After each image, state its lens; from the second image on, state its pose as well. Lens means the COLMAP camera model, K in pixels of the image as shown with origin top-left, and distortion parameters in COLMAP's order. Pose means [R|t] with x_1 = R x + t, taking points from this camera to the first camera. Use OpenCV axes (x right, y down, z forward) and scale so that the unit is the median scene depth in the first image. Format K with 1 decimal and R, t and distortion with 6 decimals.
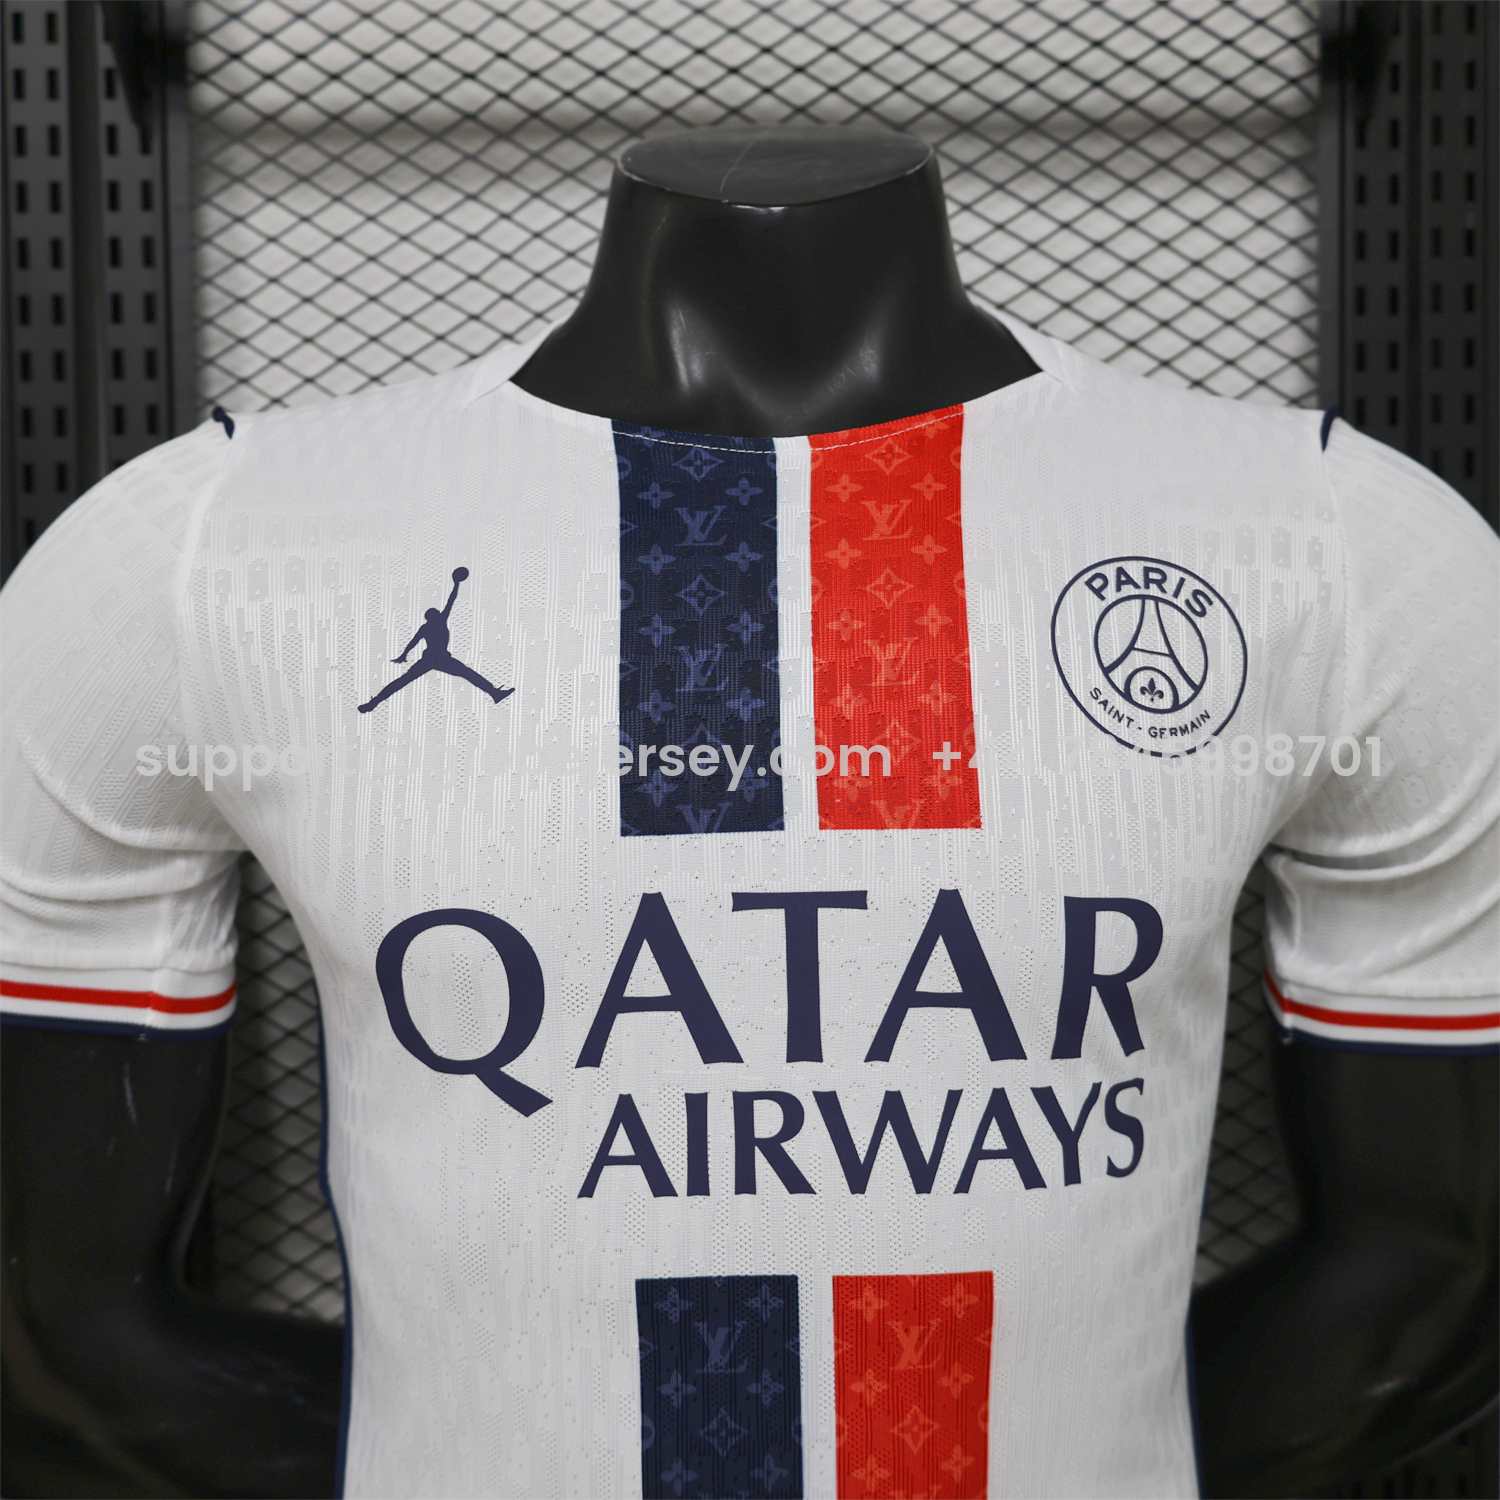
lens RADIAL K [[1532.4, 0, 750.0], [0, 1532.4, 750.0], [0, 0, 1]] dist [-0.003086, -0.007241]
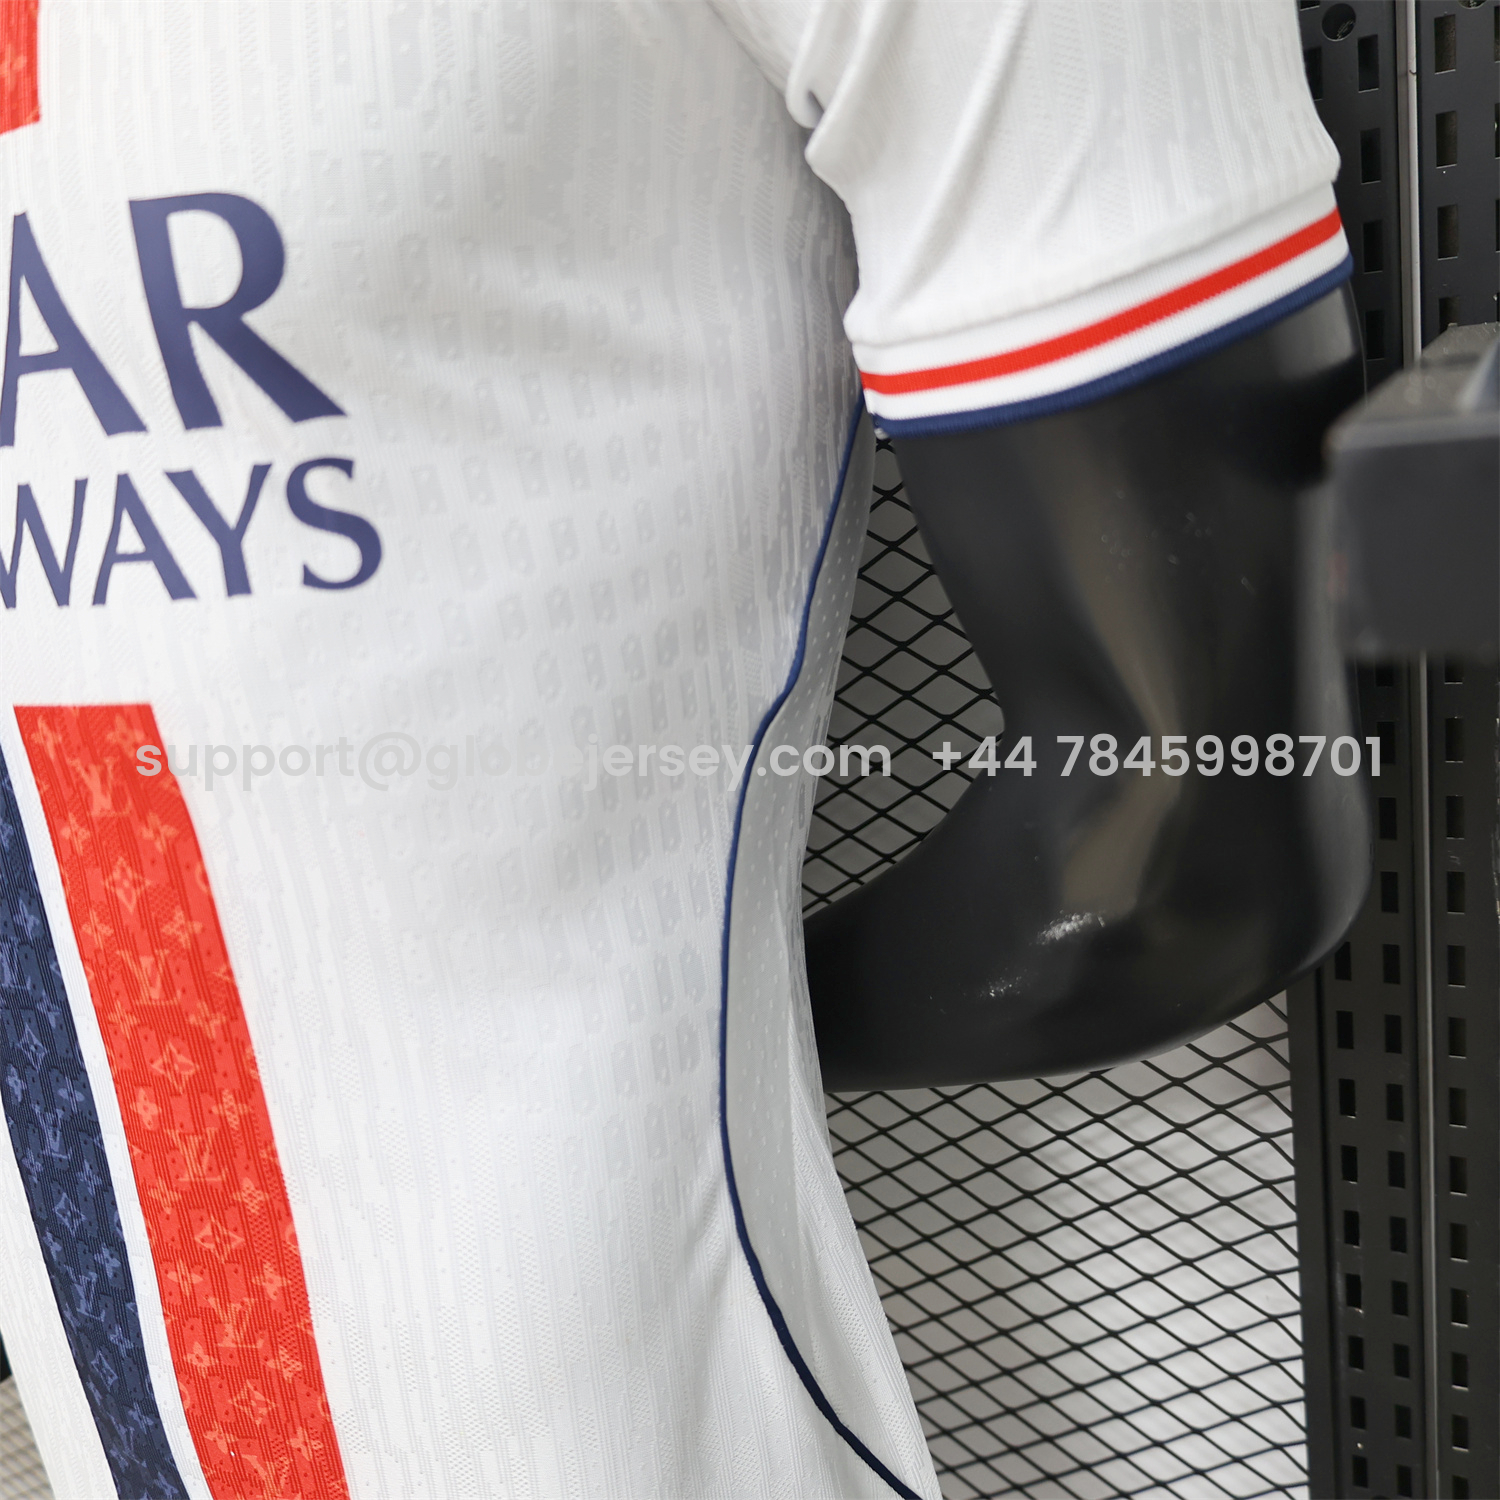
lens RADIAL K [[1532.4, 0, 750.0], [0, 1532.4, 750.0], [0, 0, 1]] dist [-0.003086, -0.007241]
pose [[0.867944, 0.021034, -0.496216, 0.778806], [0.101551, 0.970479, 0.218763, 0.207672], [0.486169, -0.240265, 0.840186, 0.444857]]
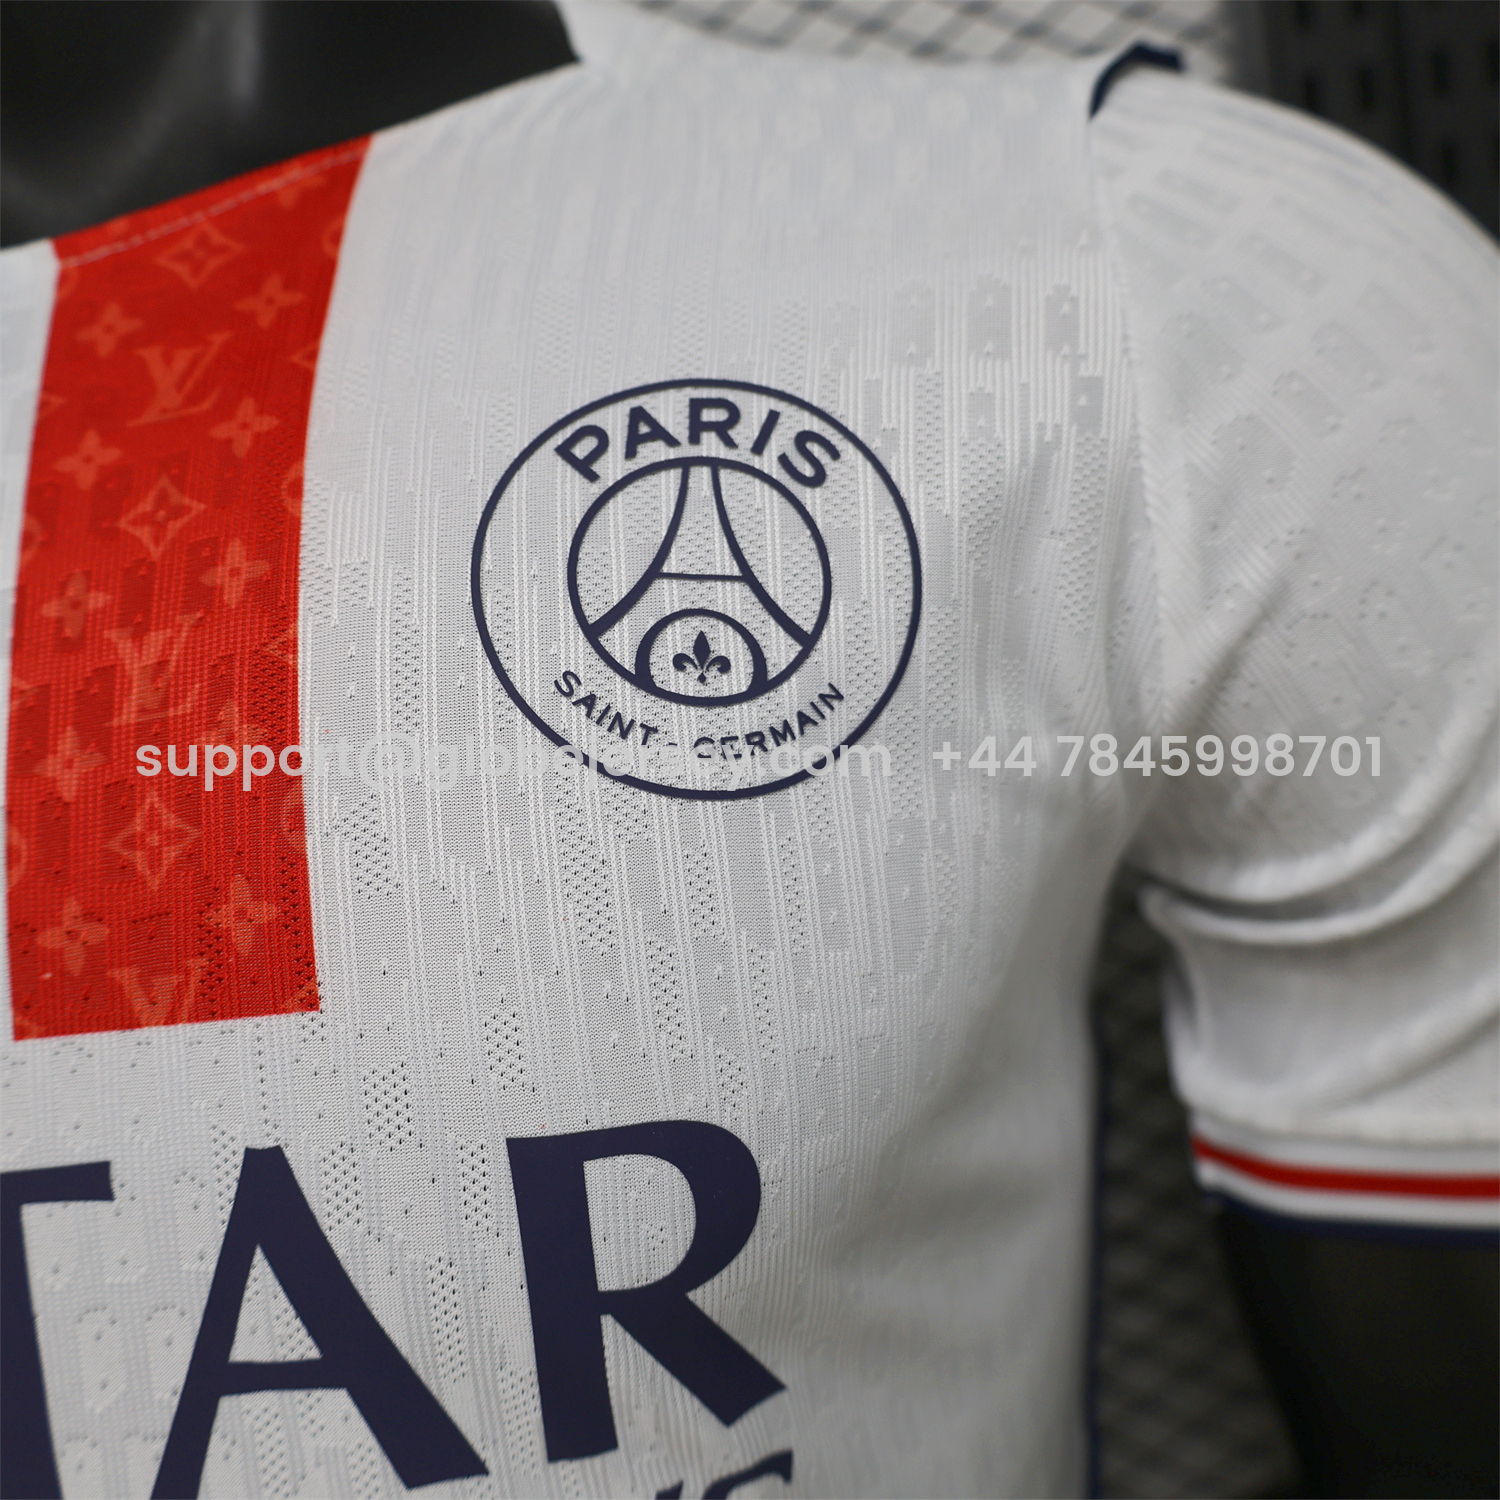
lens RADIAL K [[1532.4, 0, 750.0], [0, 1532.4, 750.0], [0, 0, 1]] dist [-0.003086, -0.007241]
pose [[0.986424, -0.117288, -0.114937, 0.324655], [0.124051, 0.990830, 0.053546, -0.034141], [0.107603, -0.067077, 0.991929, 0.524773]]
